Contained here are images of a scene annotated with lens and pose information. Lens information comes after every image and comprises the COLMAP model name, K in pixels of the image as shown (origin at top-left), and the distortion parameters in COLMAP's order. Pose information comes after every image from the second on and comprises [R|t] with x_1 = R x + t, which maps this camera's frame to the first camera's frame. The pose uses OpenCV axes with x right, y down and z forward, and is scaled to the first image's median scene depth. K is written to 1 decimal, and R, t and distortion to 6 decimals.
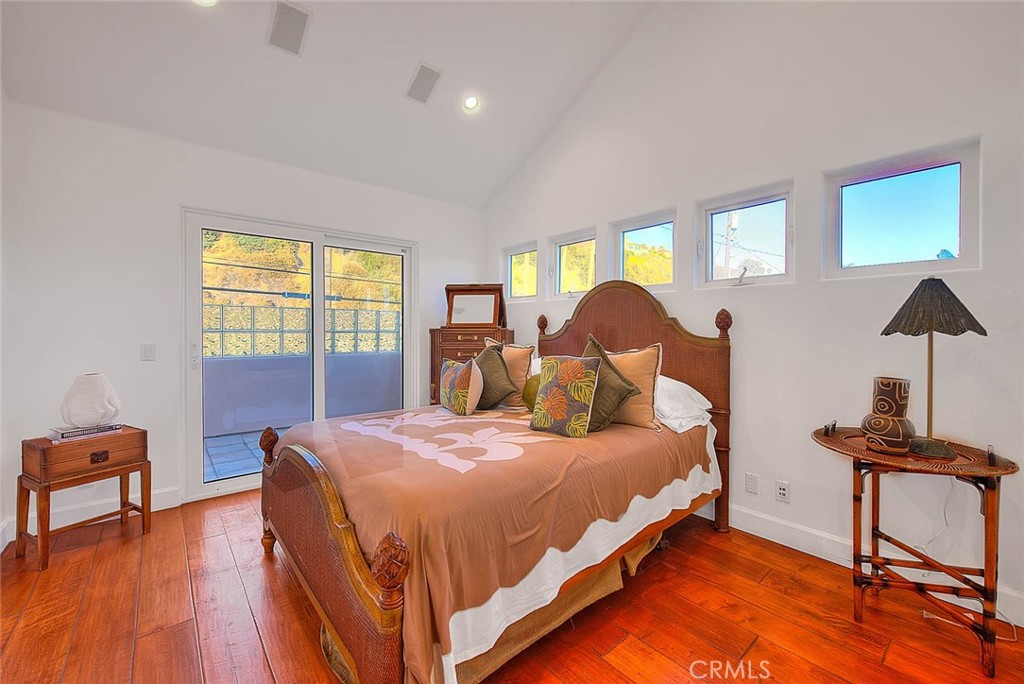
lens RADIAL K [[421.3, 0, 503.4], [0, 421.3, 336.0], [0, 0, 1]] dist [0.002561, 0.000061]
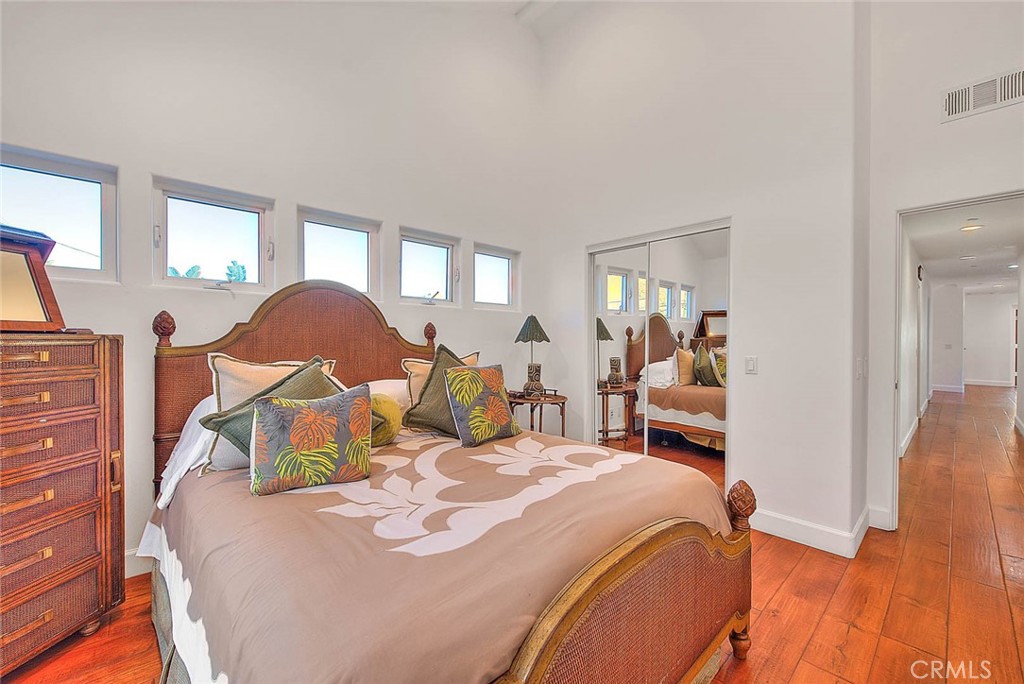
lens RADIAL K [[421.3, 0, 504.4], [0, 421.3, 342.4], [0, 0, 1]] dist [0.002561, 0.000061]
pose [[-0.058239, -0.005229, 0.998289, -0.713983], [0.011162, 0.999920, 0.005889, -0.009904], [-0.998240, 0.011485, -0.058176, 0.818669]]
